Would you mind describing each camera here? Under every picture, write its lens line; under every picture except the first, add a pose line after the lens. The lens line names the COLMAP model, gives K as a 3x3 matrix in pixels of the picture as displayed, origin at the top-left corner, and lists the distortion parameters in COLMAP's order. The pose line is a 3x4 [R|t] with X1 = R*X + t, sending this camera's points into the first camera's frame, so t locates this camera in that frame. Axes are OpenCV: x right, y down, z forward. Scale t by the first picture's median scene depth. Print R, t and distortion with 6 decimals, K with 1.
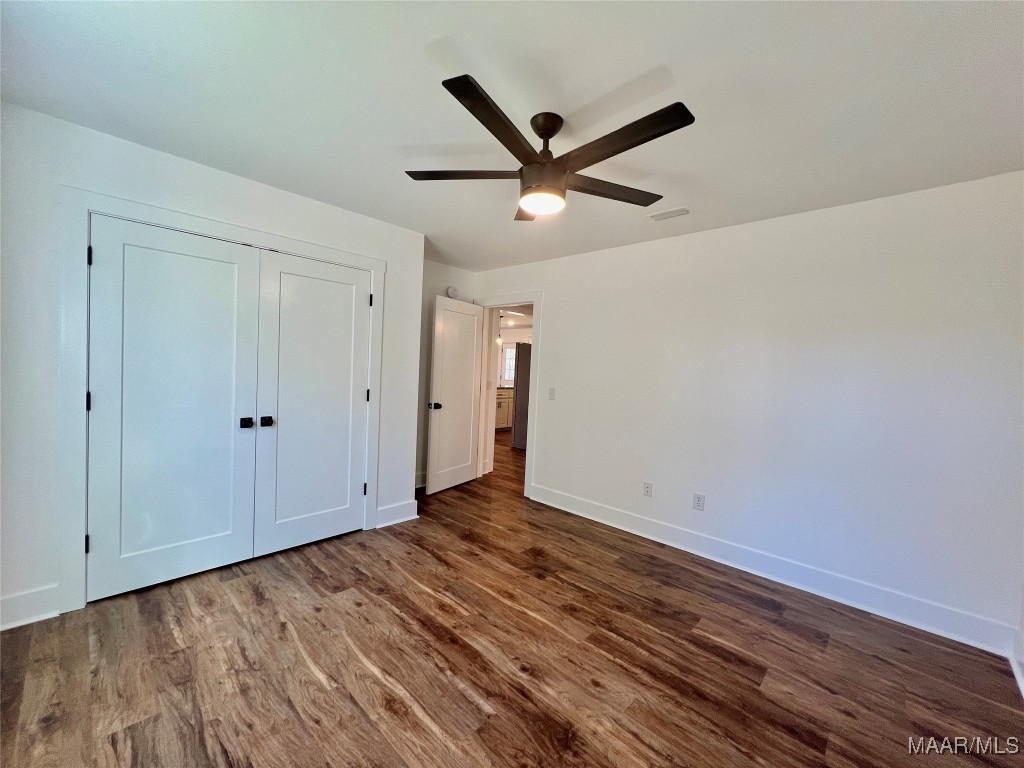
lens RADIAL K [[410.1, 0, 510.0], [0, 410.1, 381.4], [0, 0, 1]] dist [-0.003337, 0.000775]
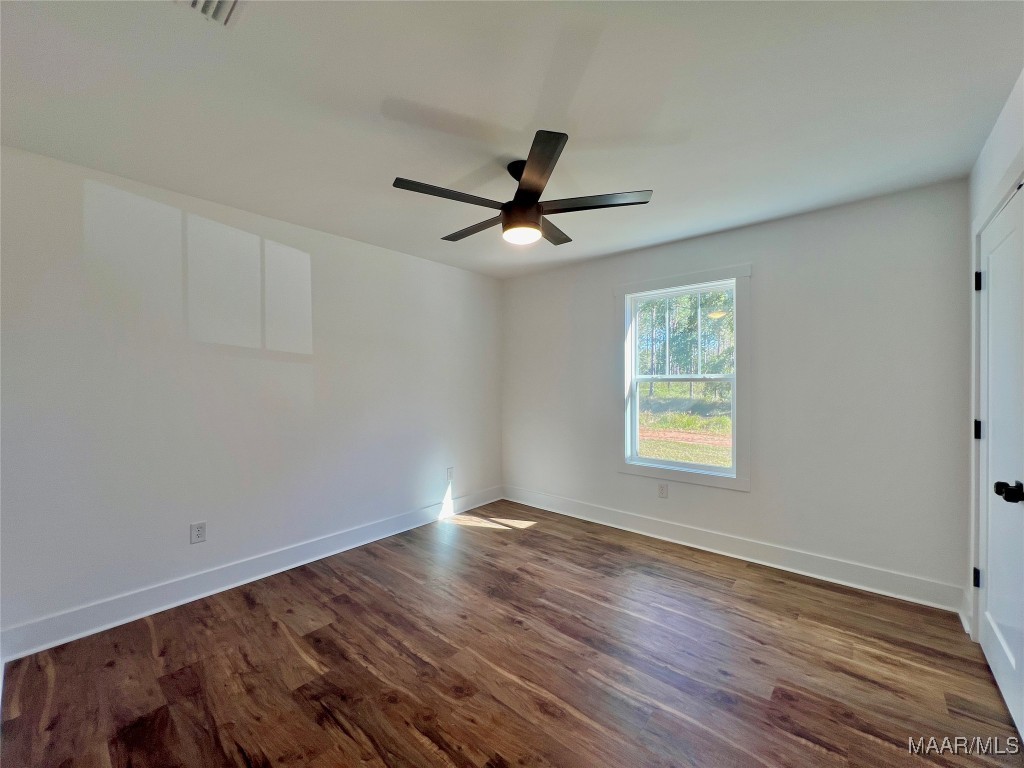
lens RADIAL K [[410.1, 0, 506.0], [0, 410.1, 386.4], [0, 0, 1]] dist [-0.003337, 0.000775]
pose [[-0.998483, -0.042221, -0.035347, 0.133482], [-0.043924, 0.997839, 0.048873, -0.053795], [0.033207, 0.050351, -0.998179, 1.965037]]
